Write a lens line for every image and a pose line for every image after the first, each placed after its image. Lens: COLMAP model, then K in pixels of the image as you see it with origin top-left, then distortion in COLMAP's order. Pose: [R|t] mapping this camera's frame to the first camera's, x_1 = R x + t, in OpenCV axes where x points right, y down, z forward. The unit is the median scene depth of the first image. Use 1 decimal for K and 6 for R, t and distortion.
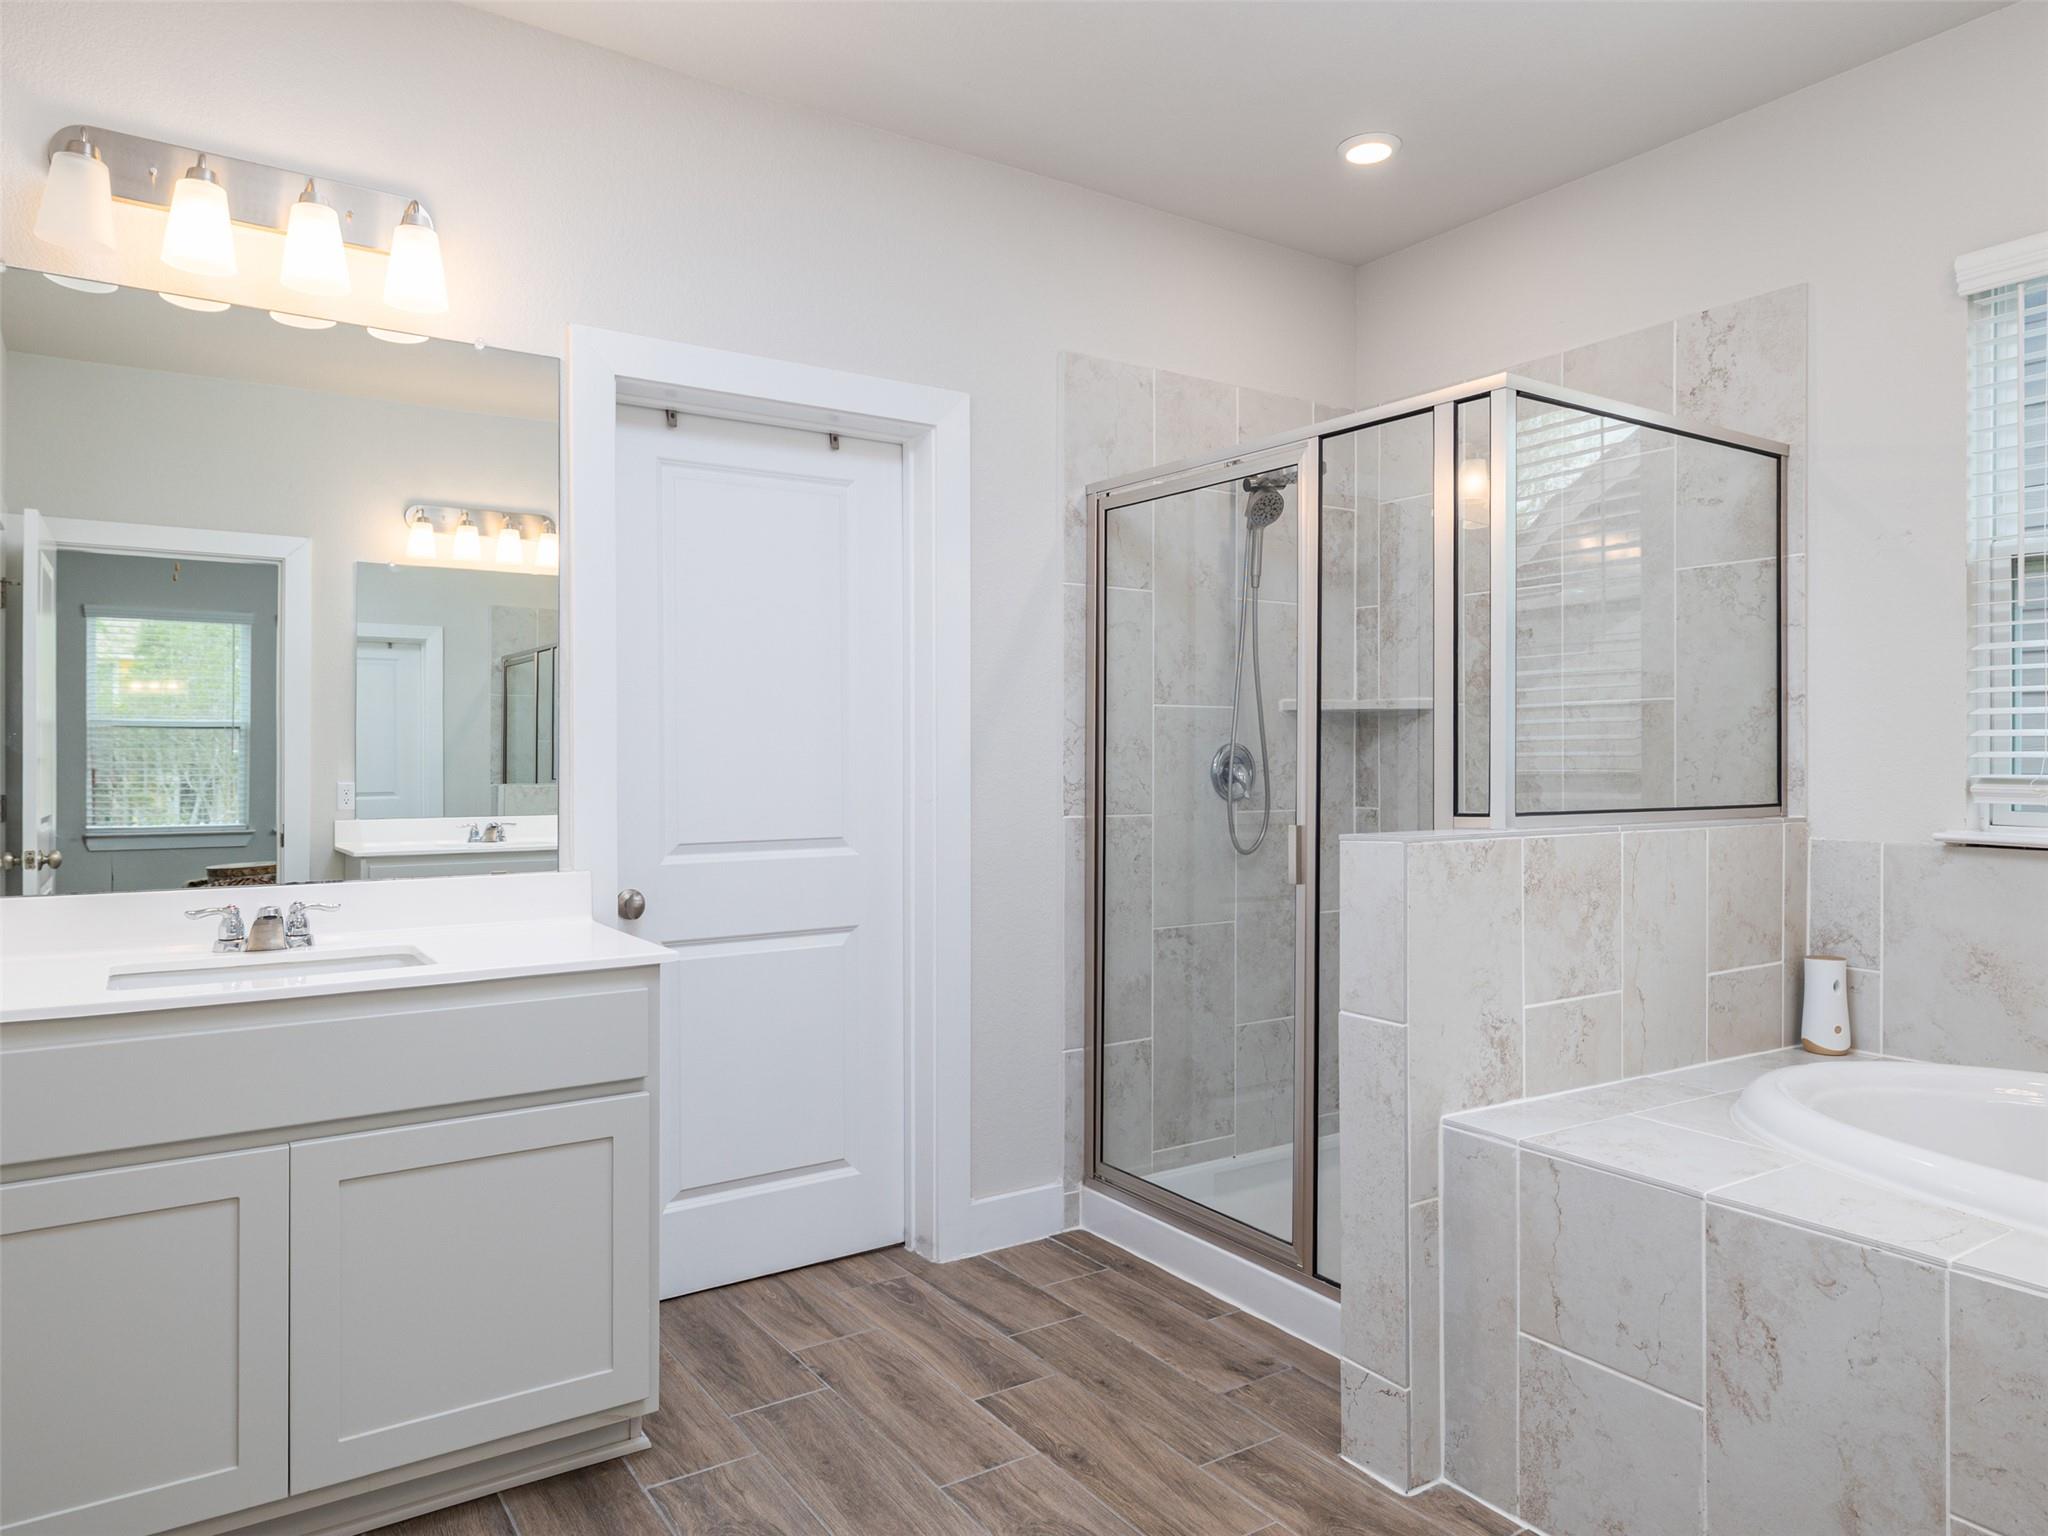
lens RADIAL K [[1300.9, 0, 1027.5], [0, 1300.9, 765.9], [0, 0, 1]] dist [-0.003543, 0.000691]
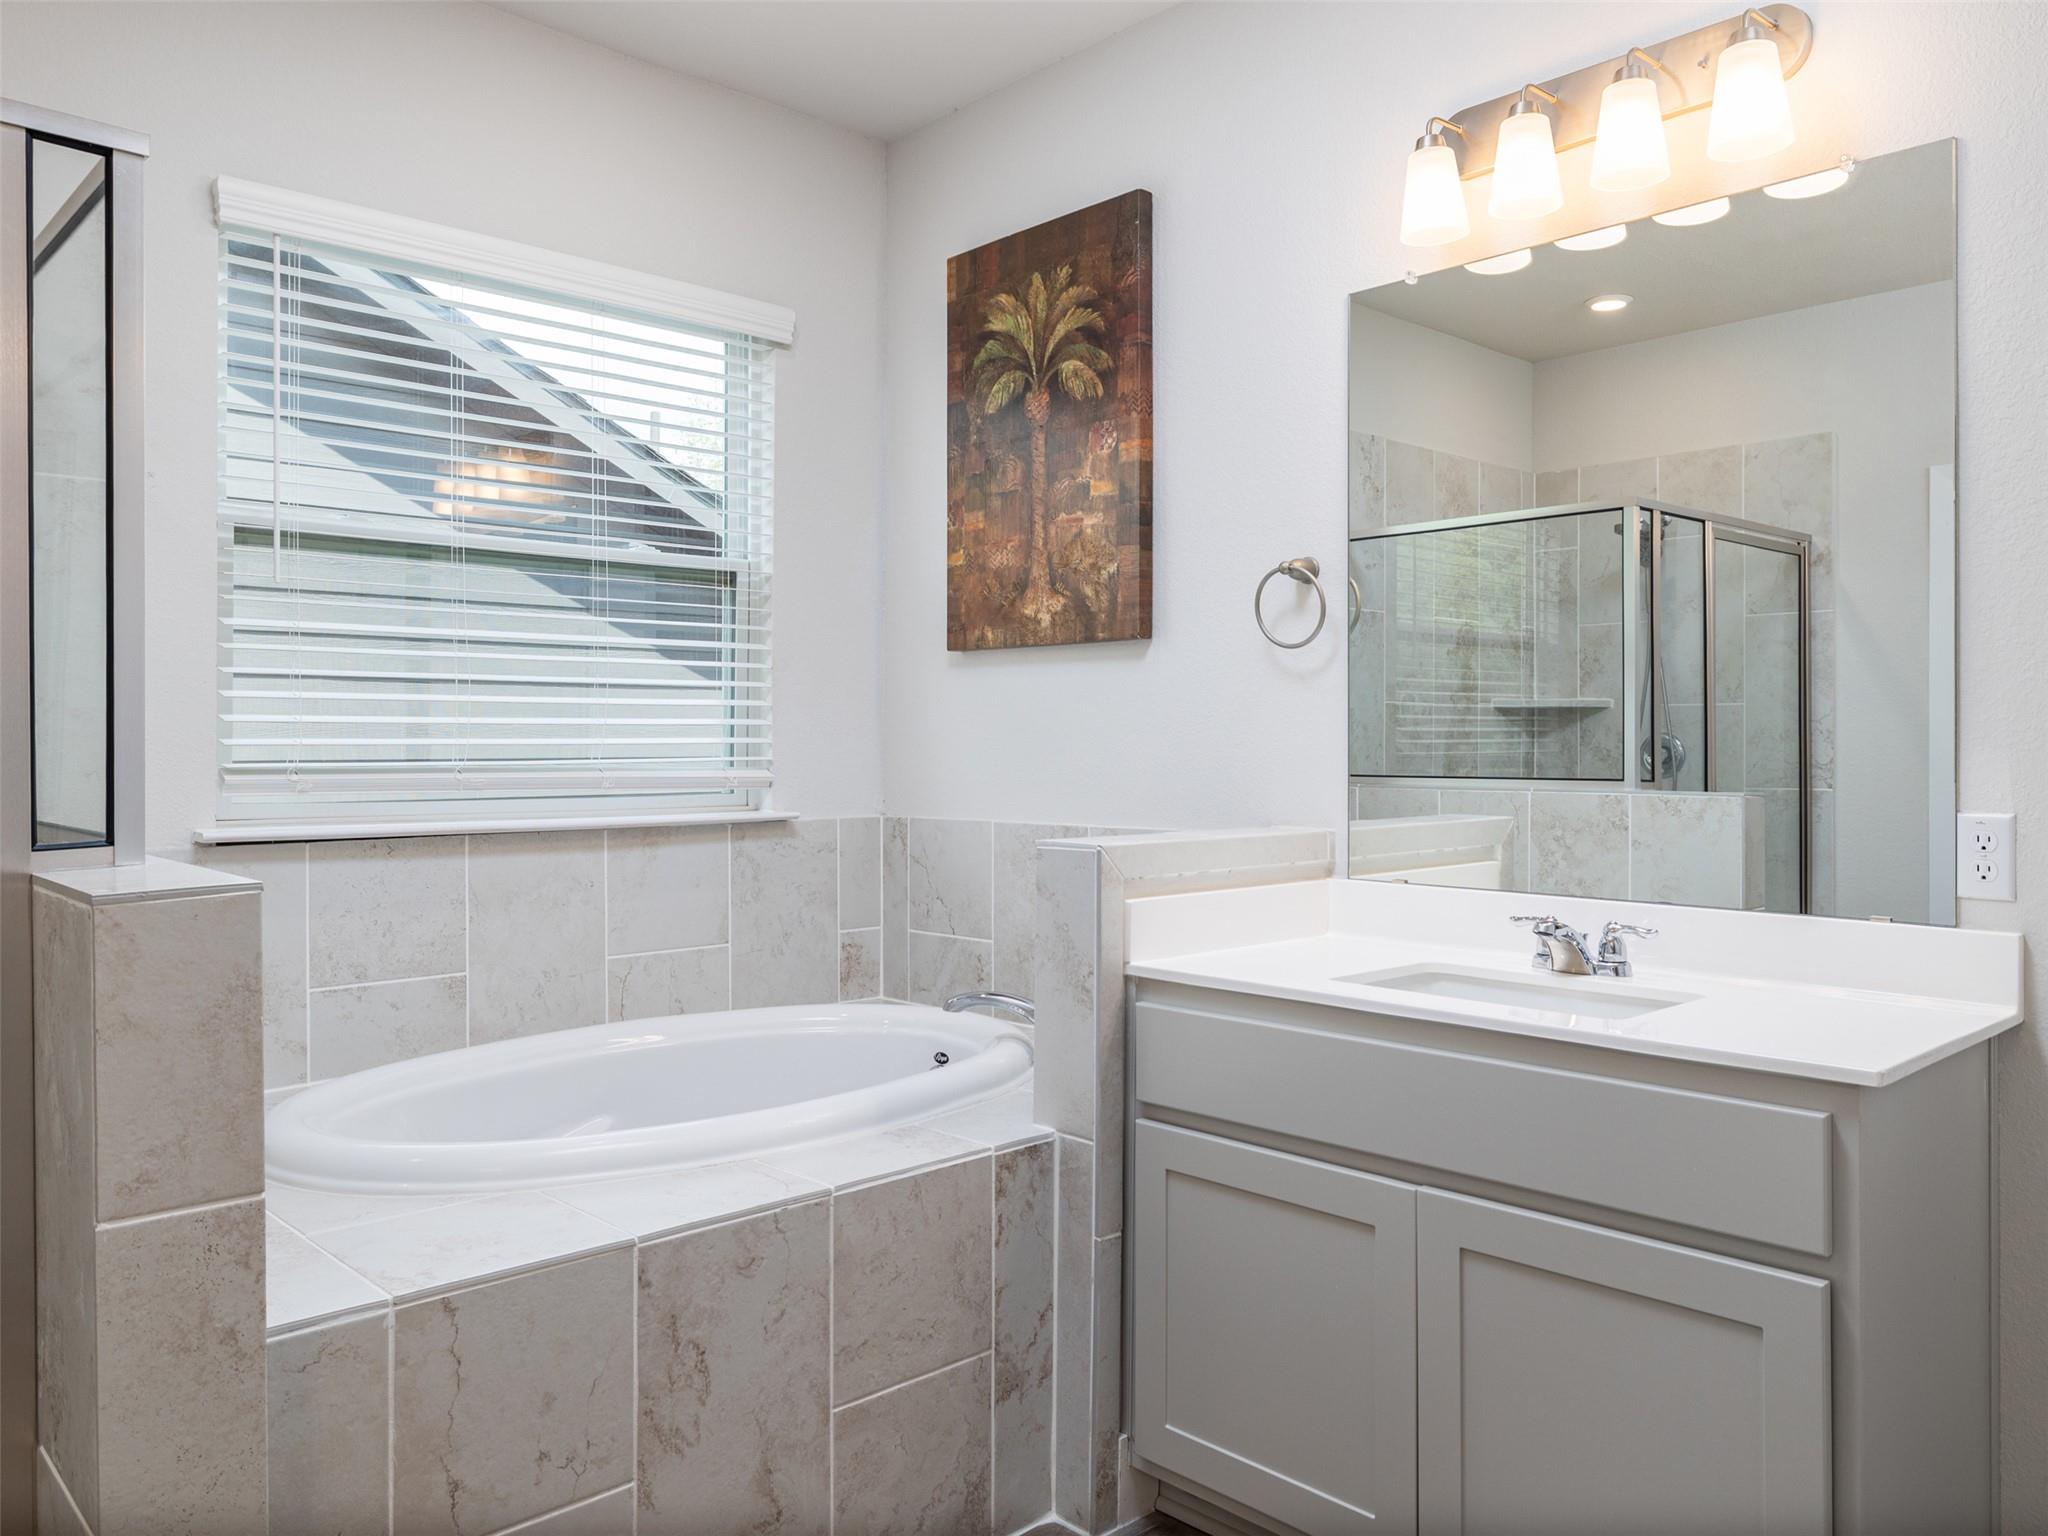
lens RADIAL K [[1522.8, 0, 1026.5], [0, 1522.8, 748.4], [0, 0, 1]] dist [-0.001802, -0.000888]
pose [[-0.162385, -0.006955, 0.986703, -0.561298], [0.011245, 0.999897, 0.008898, -0.011501], [-0.986663, 0.012540, -0.162290, 0.928383]]
